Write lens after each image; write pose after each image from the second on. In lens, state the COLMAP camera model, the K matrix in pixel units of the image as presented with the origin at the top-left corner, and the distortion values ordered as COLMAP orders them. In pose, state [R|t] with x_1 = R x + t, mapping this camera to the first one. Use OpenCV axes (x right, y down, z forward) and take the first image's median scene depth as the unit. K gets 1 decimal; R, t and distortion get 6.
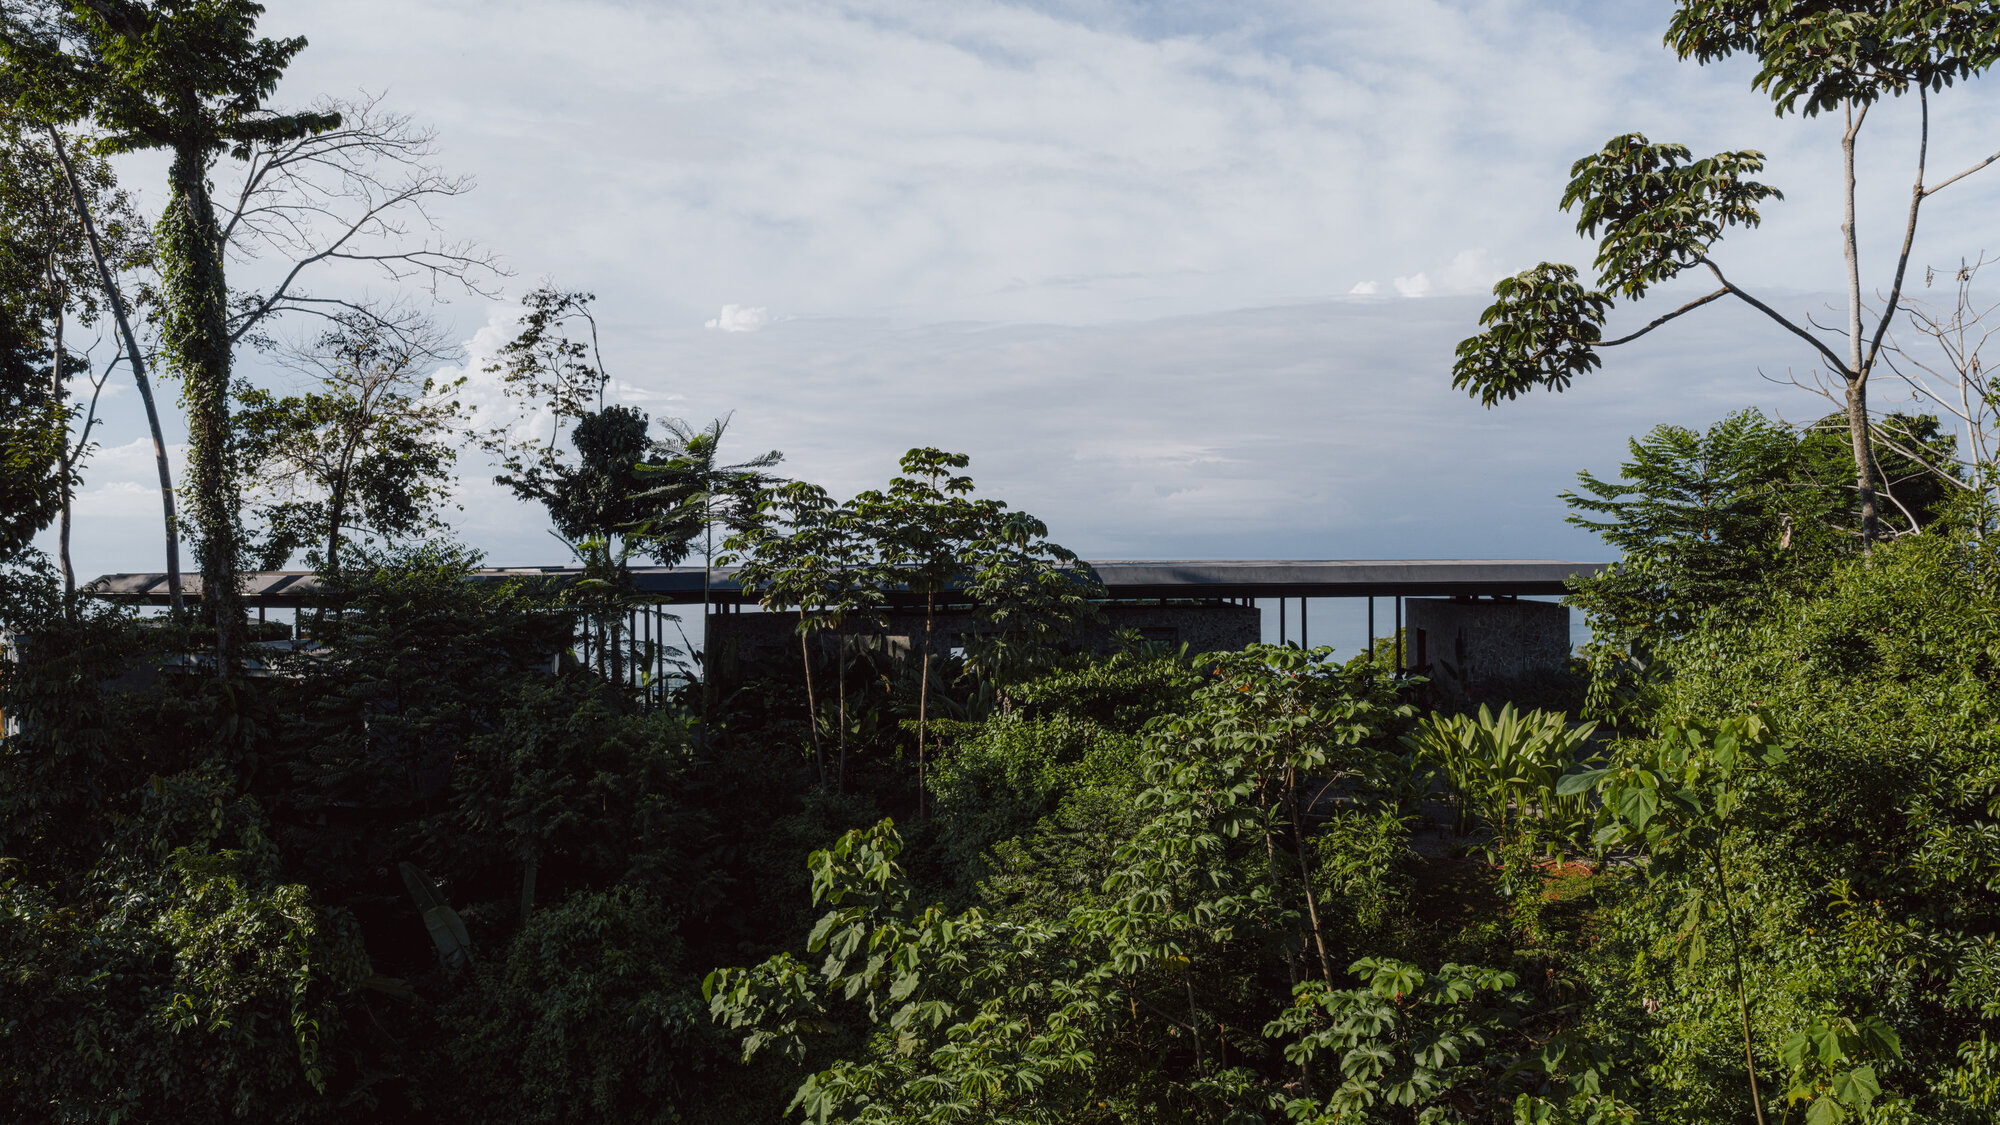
lens RADIAL K [[1648.7, 0, 1000.0], [0, 1648.7, 562.5], [0, 0, 1]] dist [-0.001635, -0.000950]
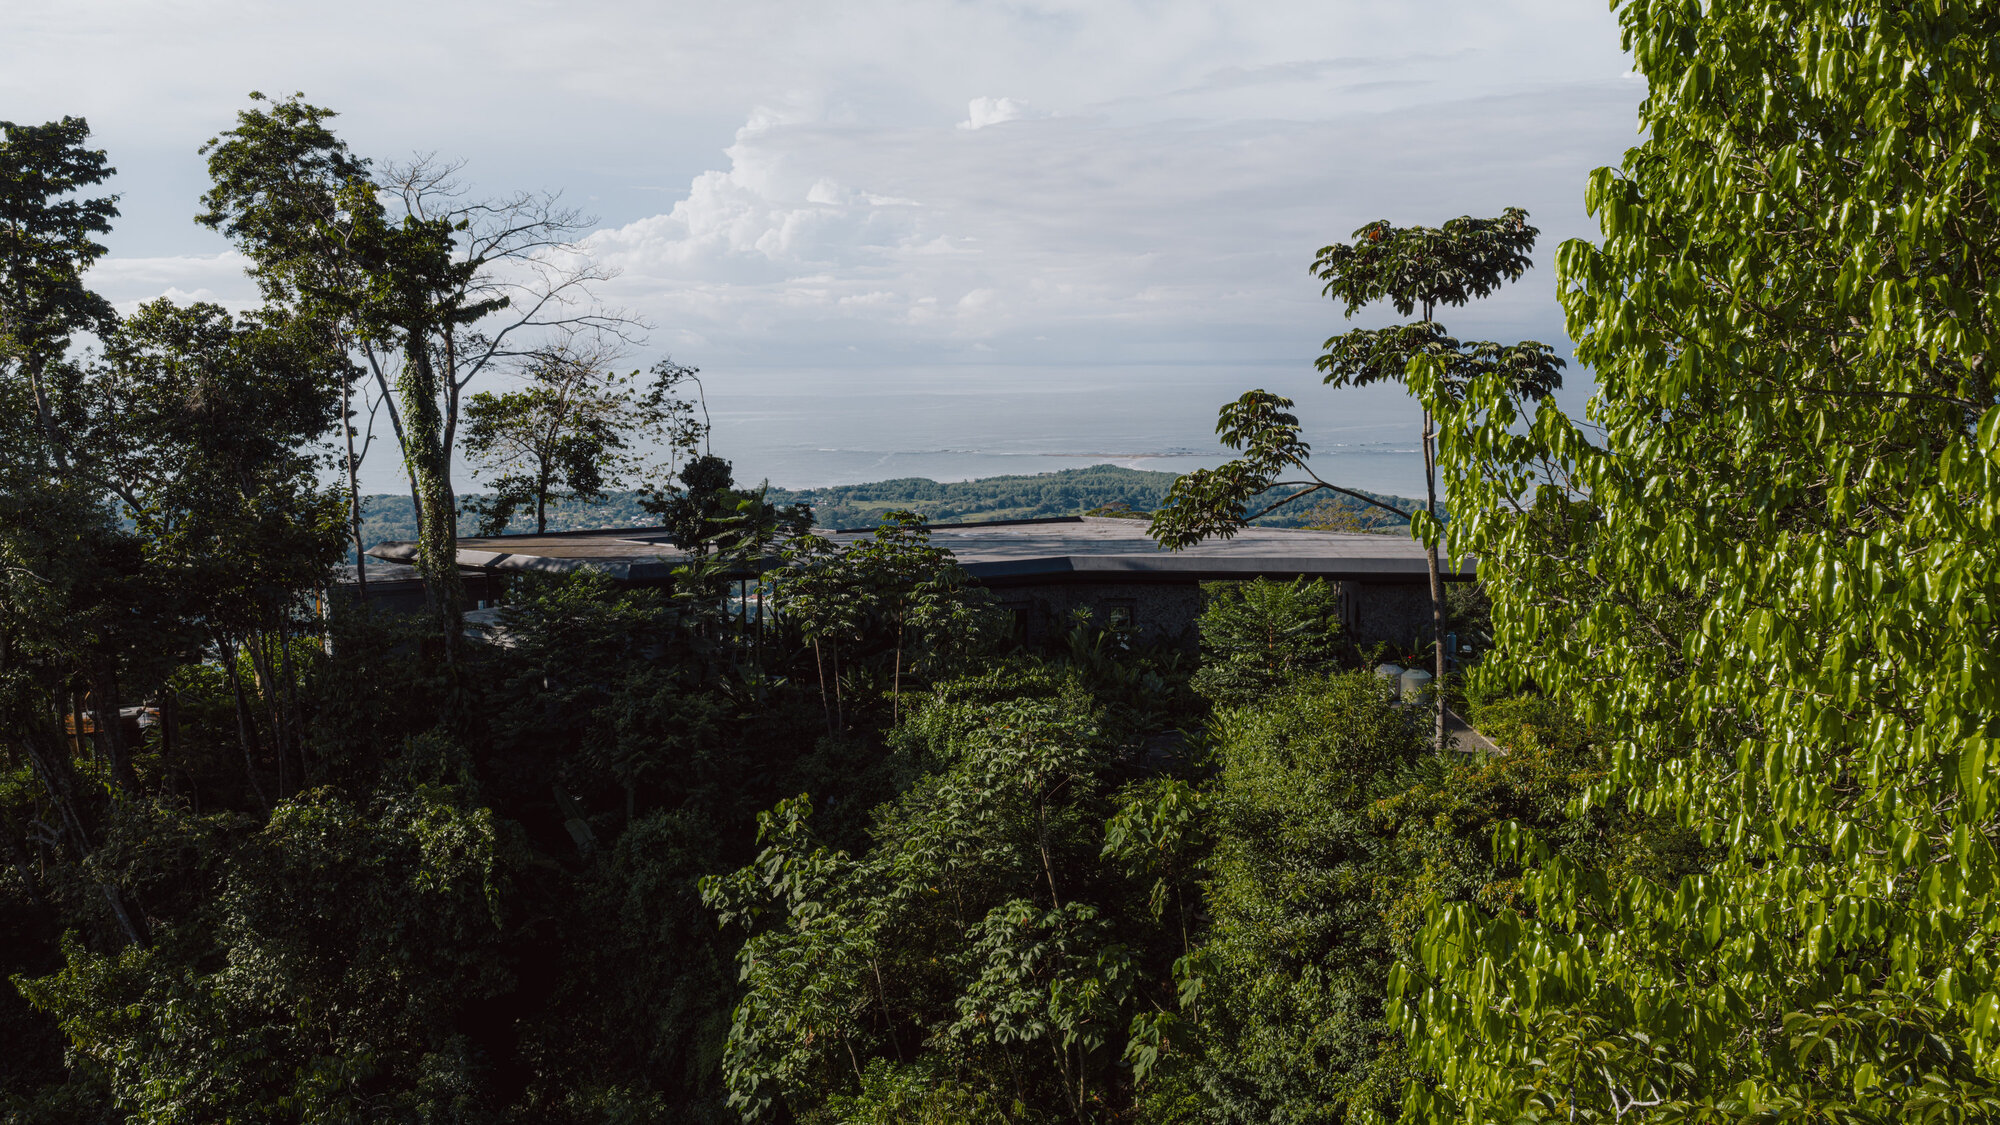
lens RADIAL K [[1648.7, 0, 1000.0], [0, 1648.7, 562.5], [0, 0, 1]] dist [-0.001635, -0.000950]
pose [[0.988581, 0.019199, -0.149462, 0.291772], [-0.001477, 0.993038, 0.117789, -0.216355], [0.150683, -0.116223, 0.981726, -0.473810]]
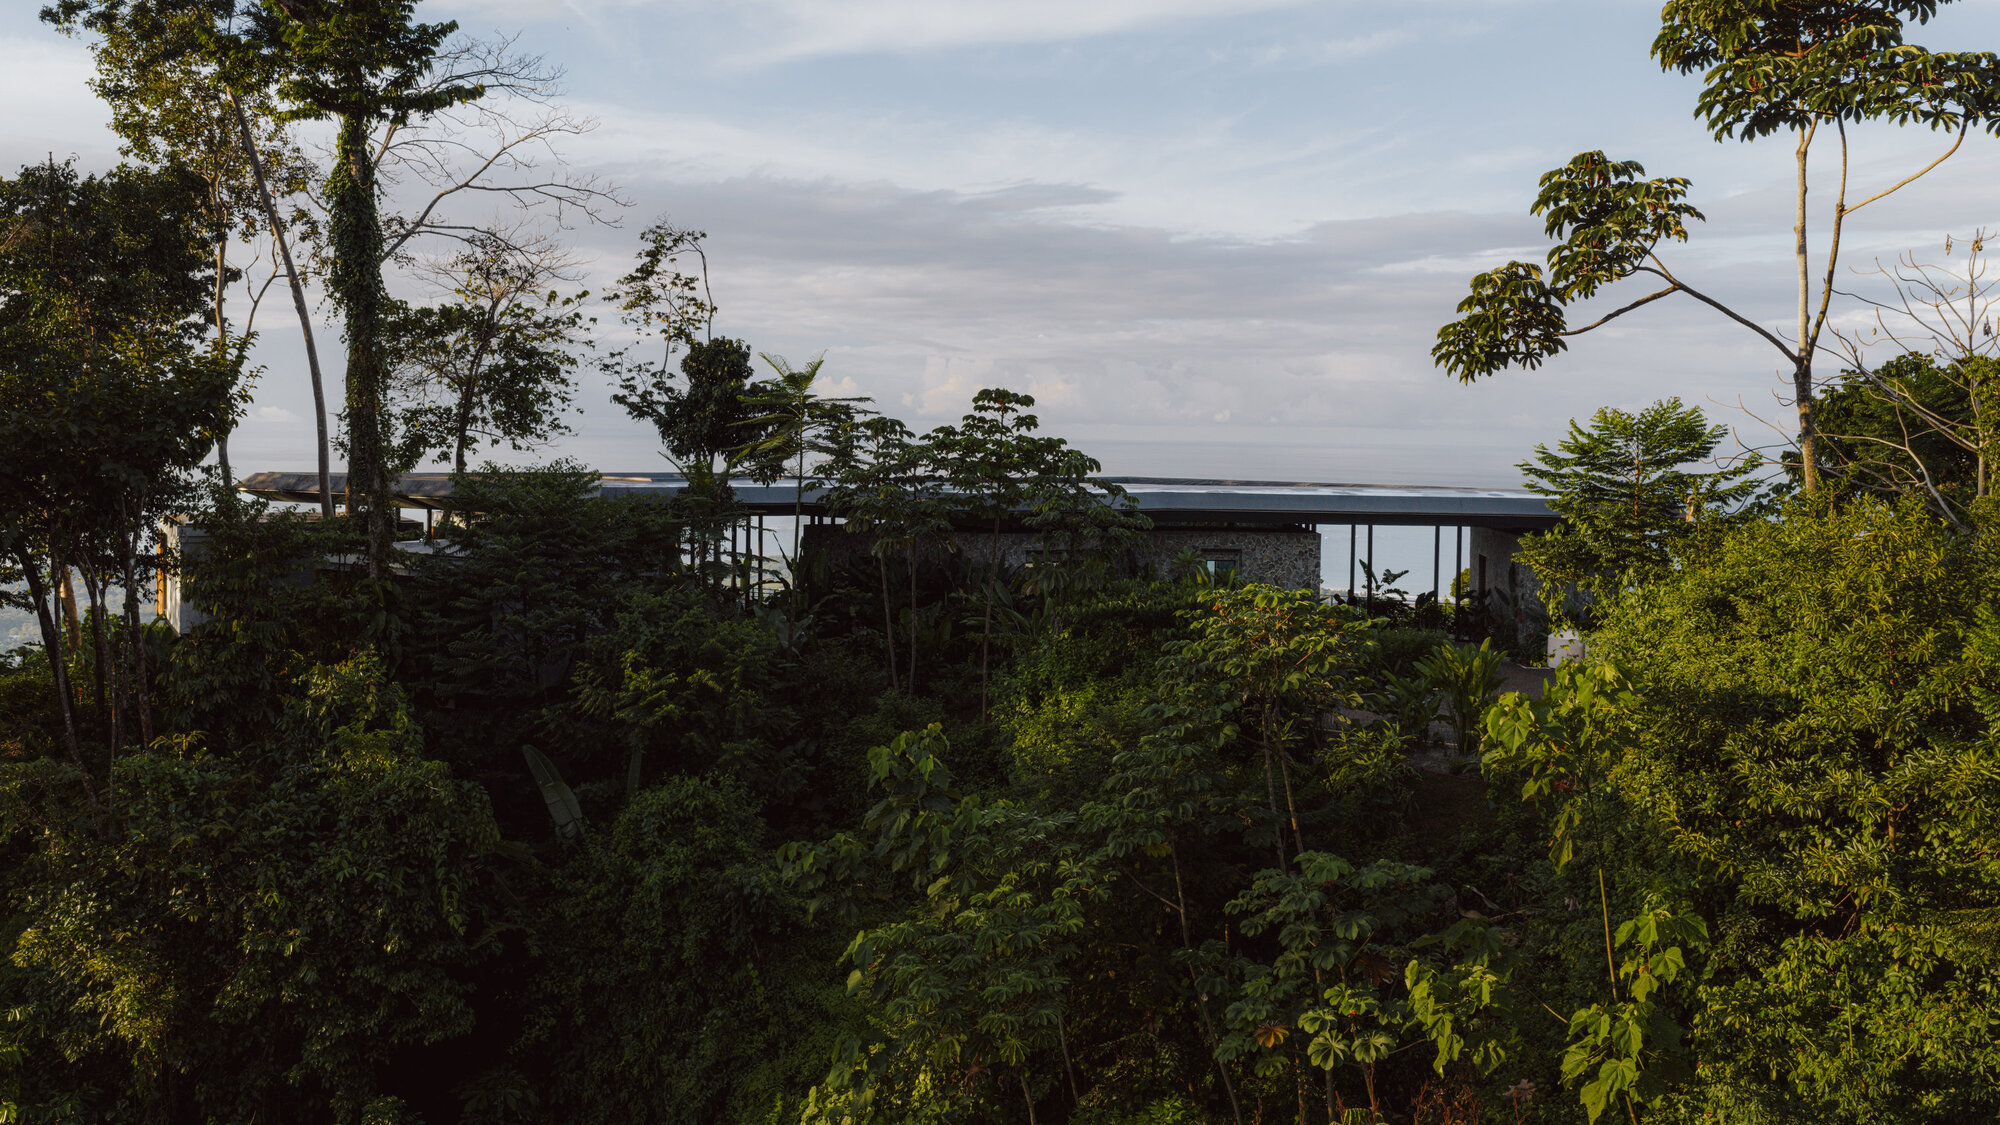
lens RADIAL K [[1714.8, 0, 1045.8], [0, 1714.8, 481.5], [0, 0, 1]] dist [0.002198, -0.007245]
pose [[0.998489, 0.027025, -0.047849, 0.050194], [-0.026202, 0.999499, 0.017735, -0.031375], [0.048304, -0.016455, 0.998697, -0.167410]]
